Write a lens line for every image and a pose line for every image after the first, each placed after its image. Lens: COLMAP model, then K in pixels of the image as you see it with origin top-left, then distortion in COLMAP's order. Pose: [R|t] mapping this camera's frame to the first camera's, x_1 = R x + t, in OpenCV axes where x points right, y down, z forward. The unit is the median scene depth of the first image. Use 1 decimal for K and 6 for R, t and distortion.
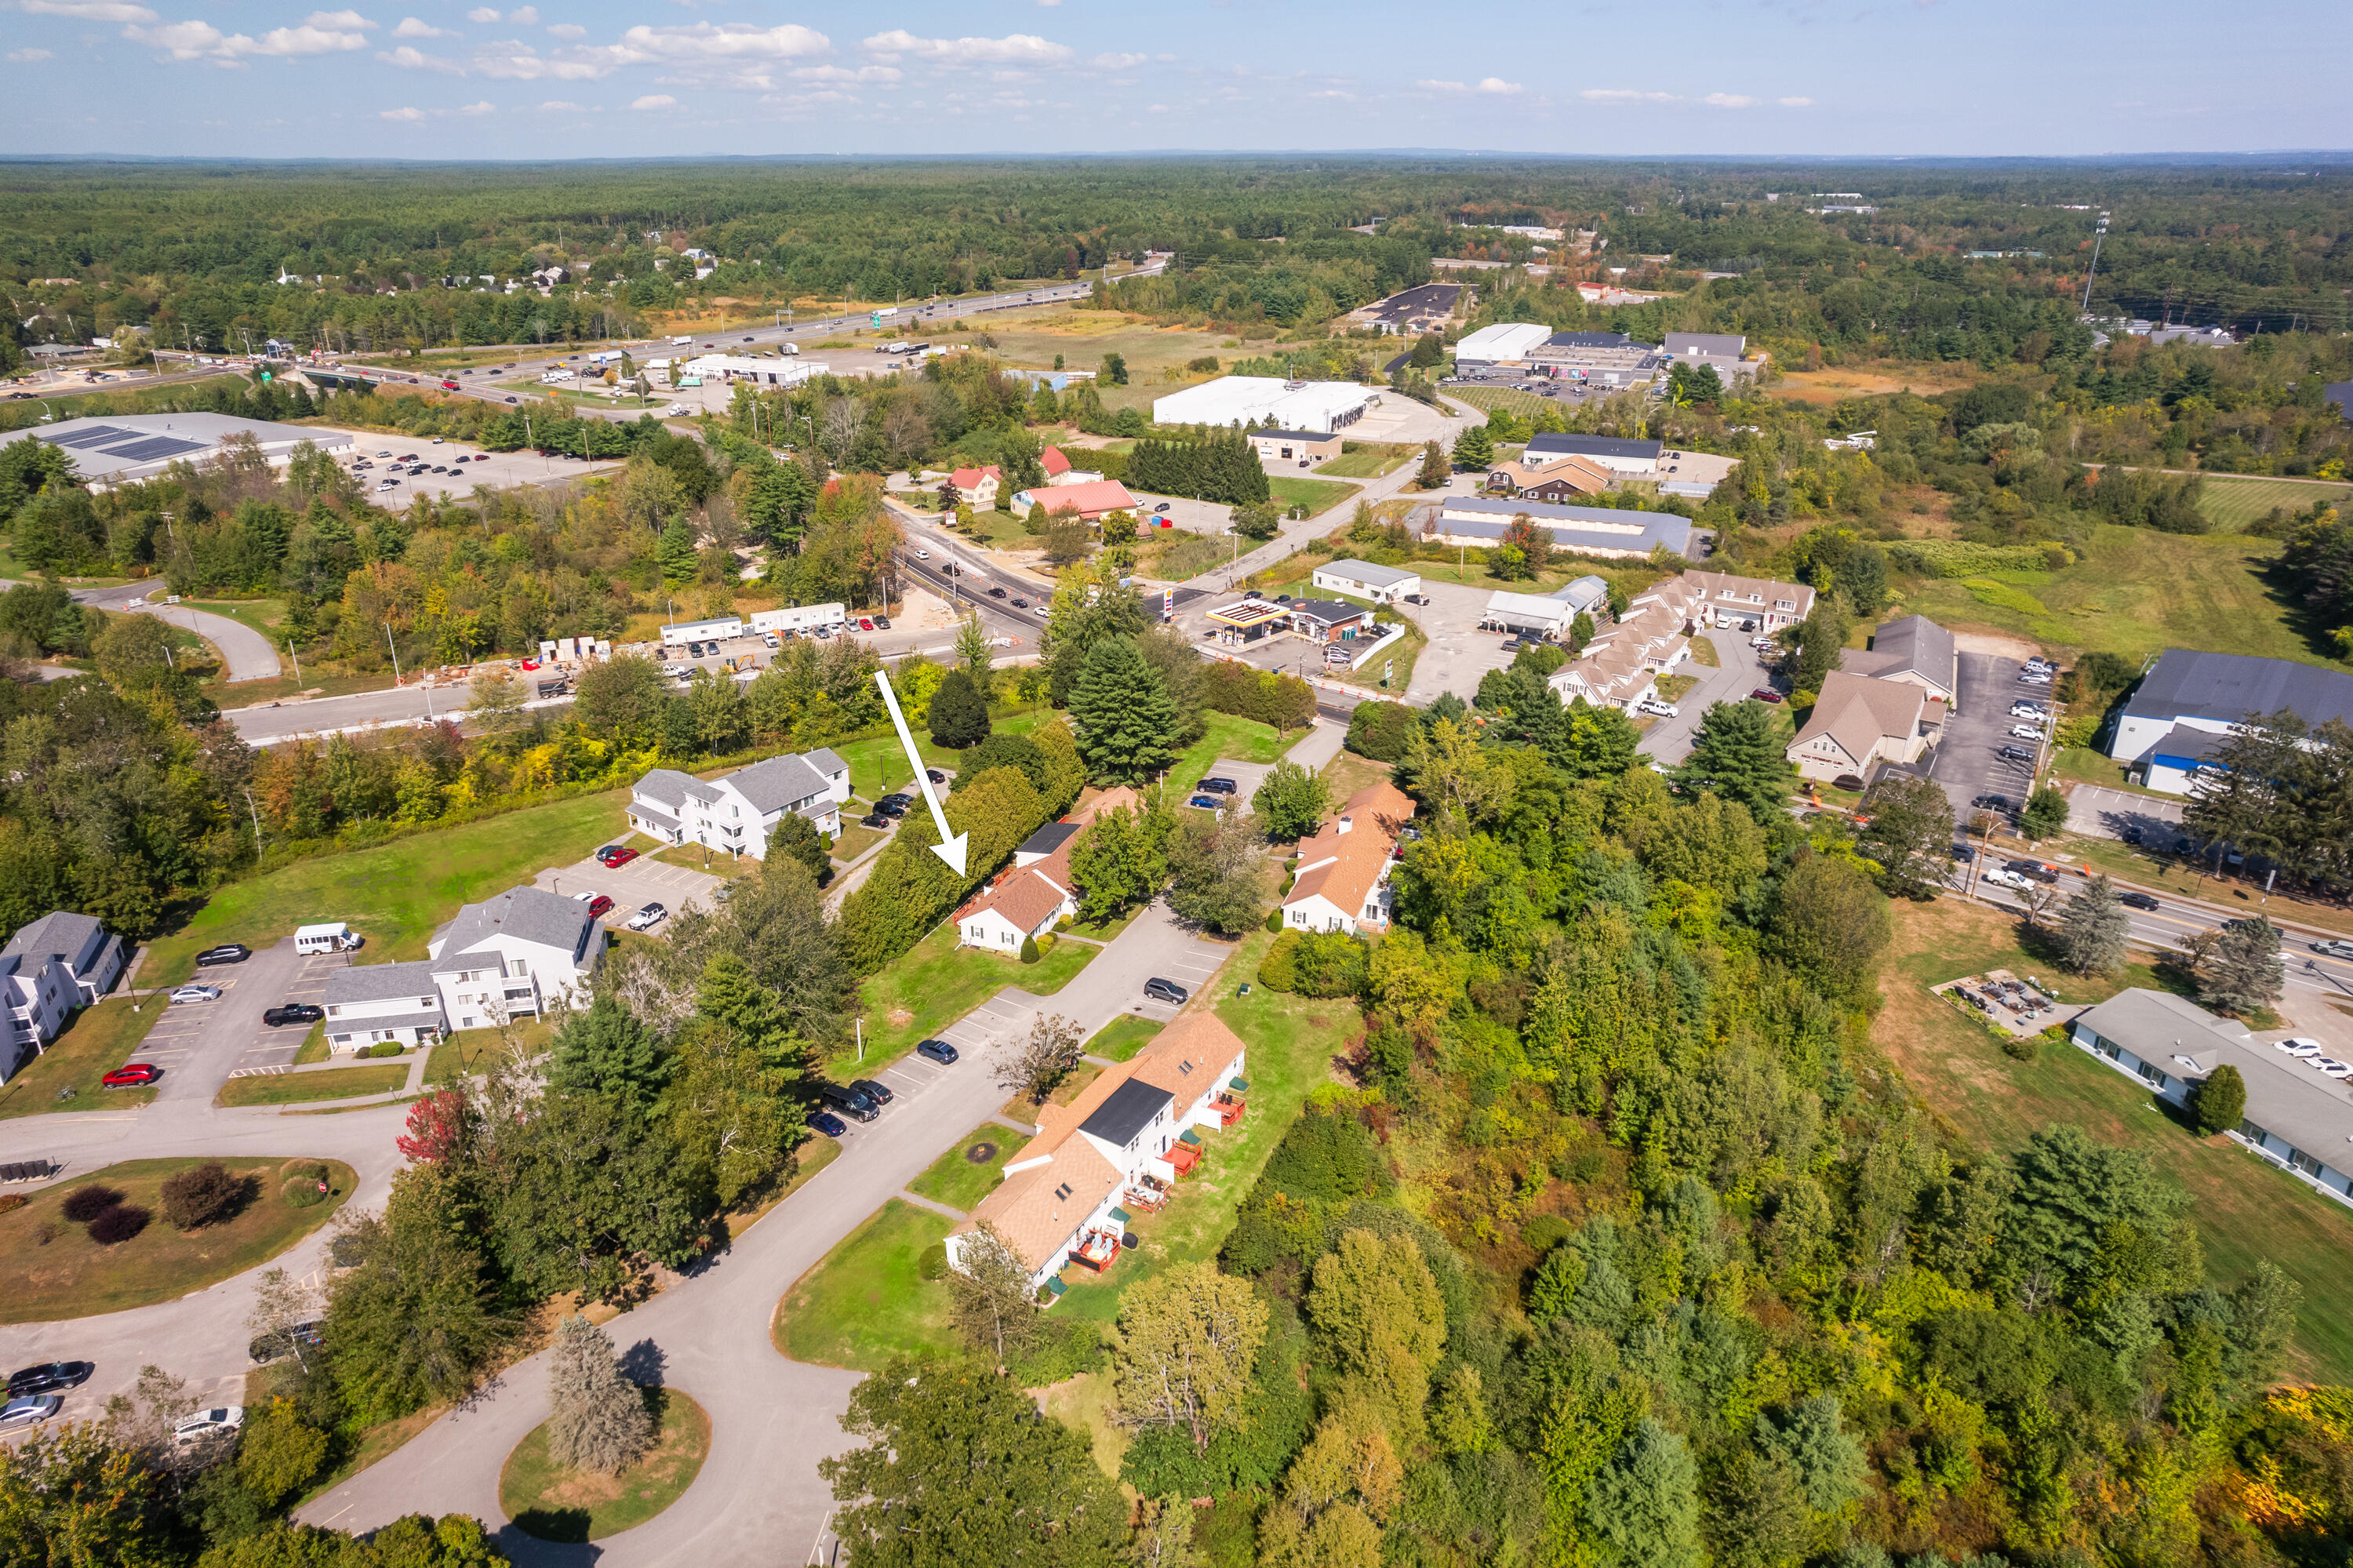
lens RADIAL K [[1461.1, 0, 1176.5], [0, 1461.1, 784.0], [0, 0, 1]] dist [-0.063371, 0.063466]
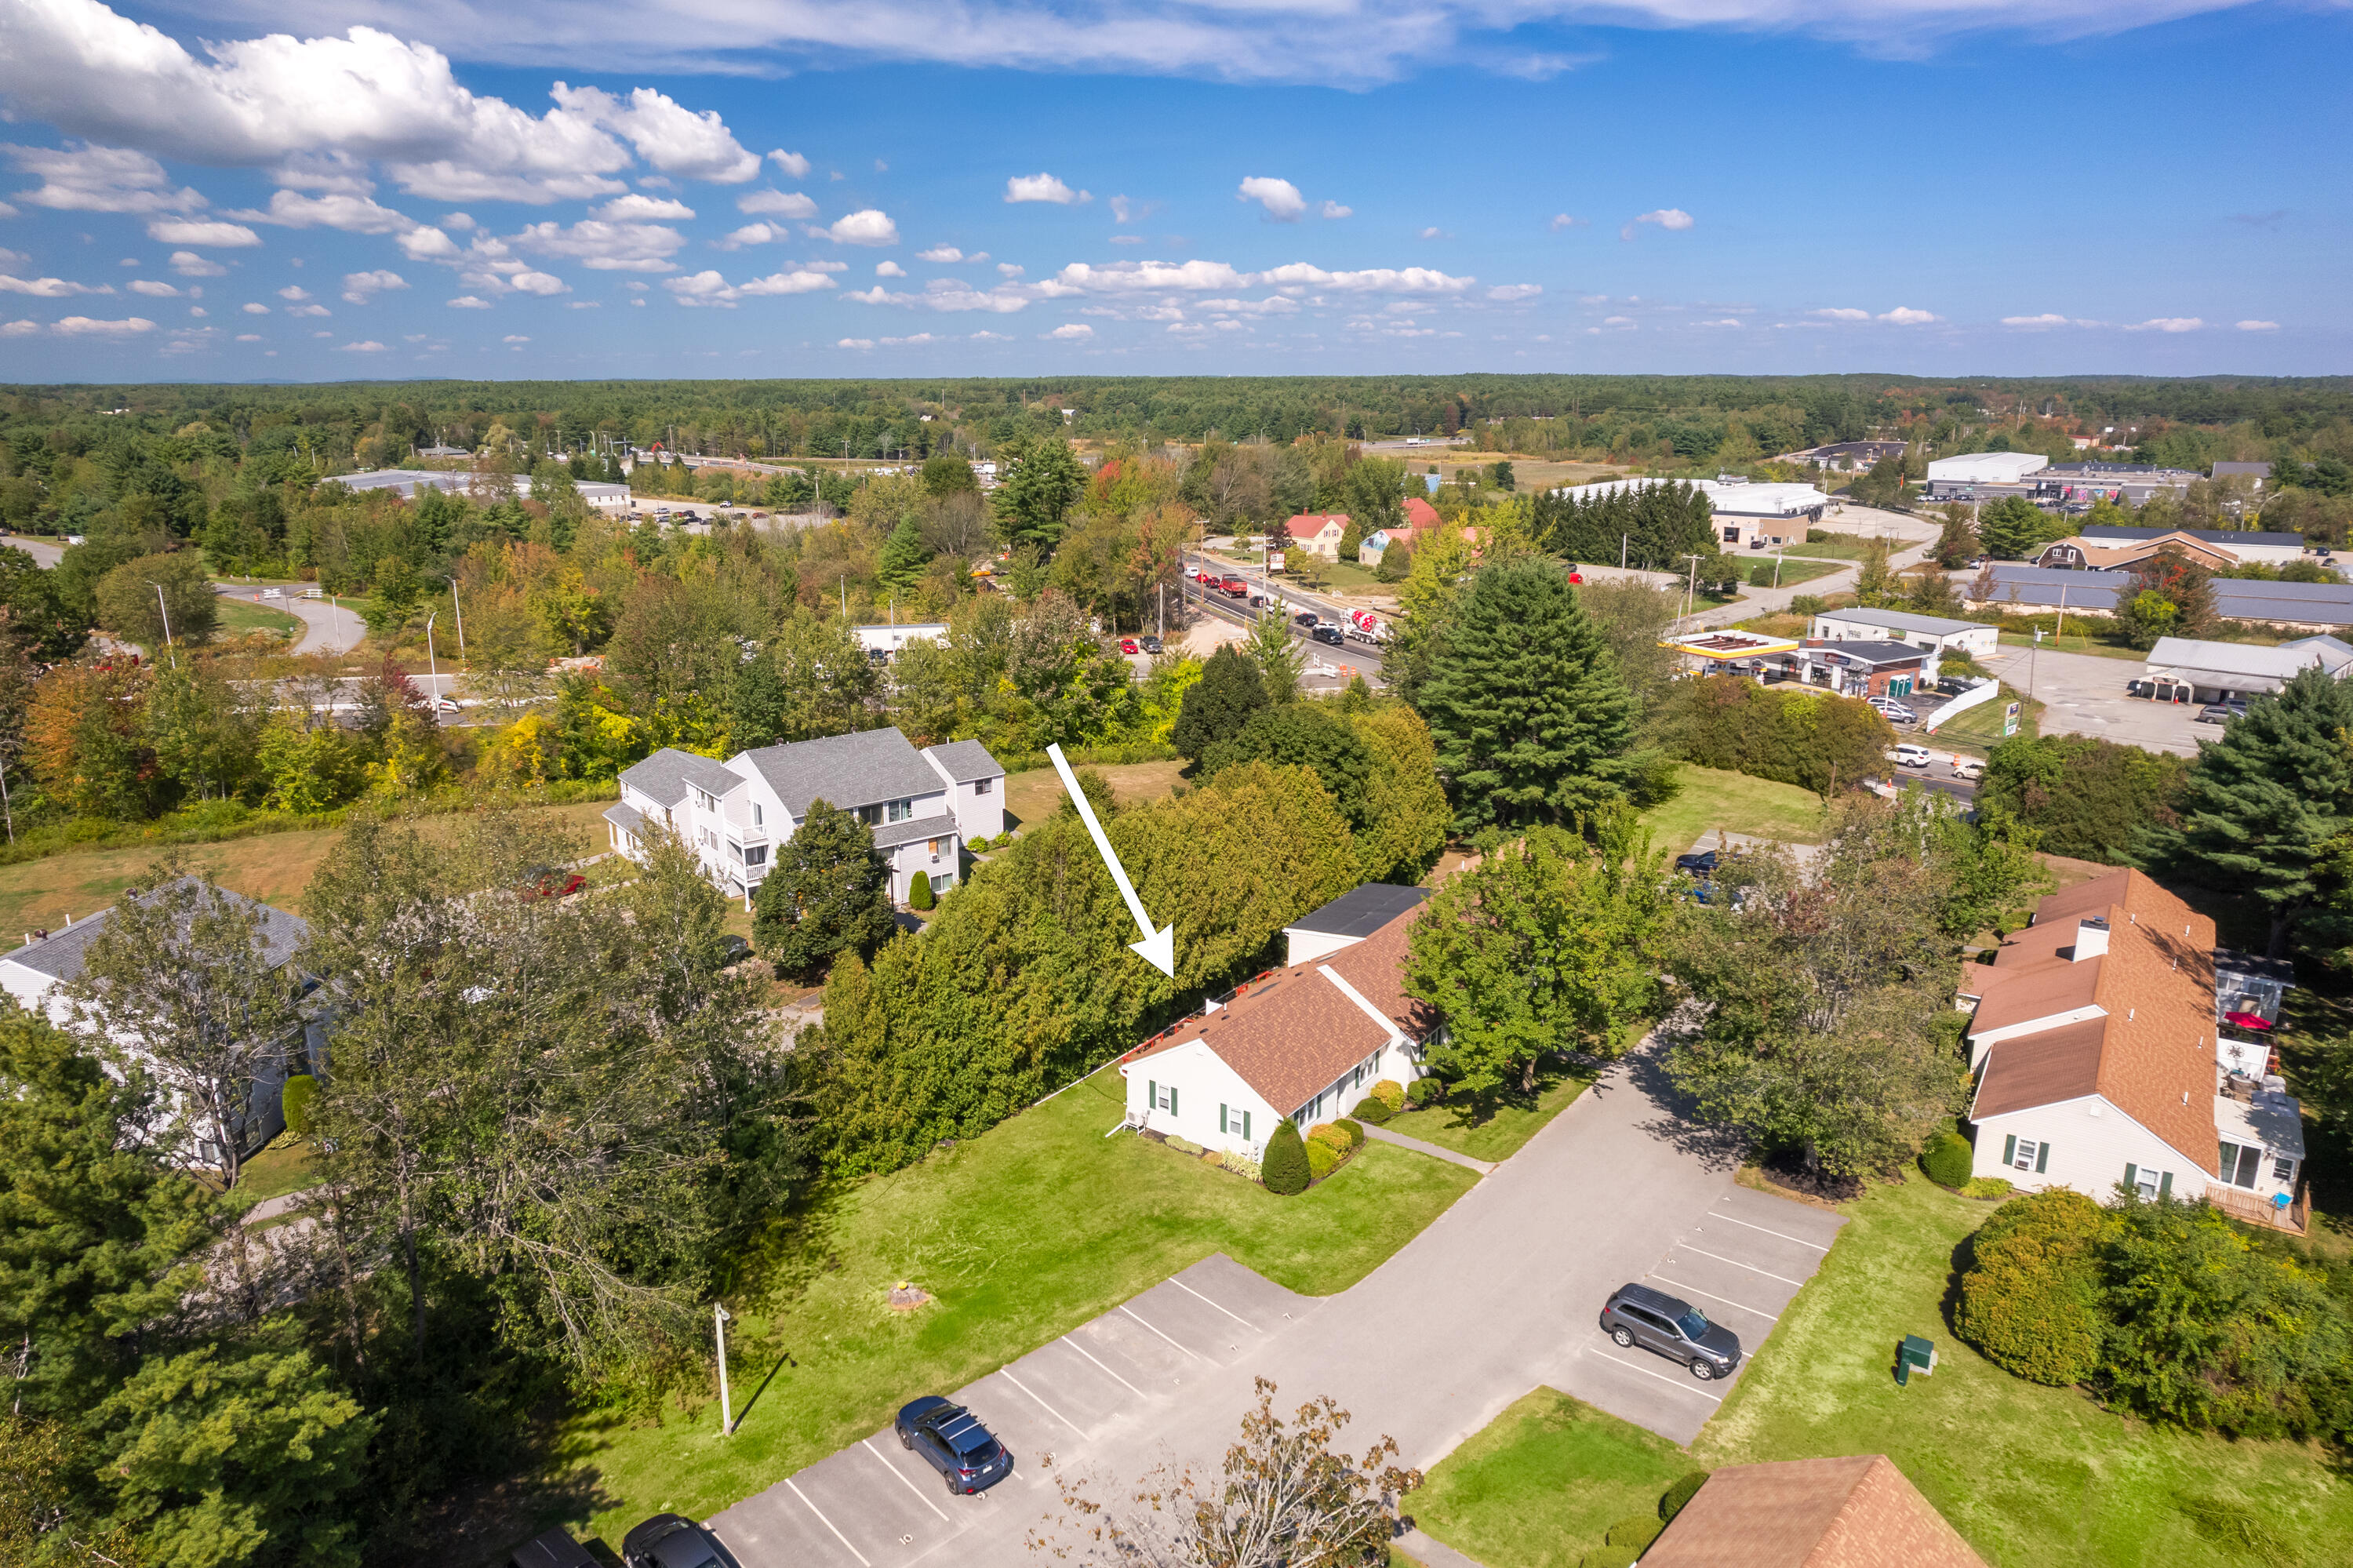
lens RADIAL K [[1461.1, 0, 1176.5], [0, 1461.1, 784.0], [0, 0, 1]] dist [-0.063371, 0.063466]
pose [[0.969382, 0.061309, -0.237780, -0.038381], [-0.094672, 0.986781, -0.131528, 0.061008], [0.226573, 0.150012, 0.962373, 0.534807]]
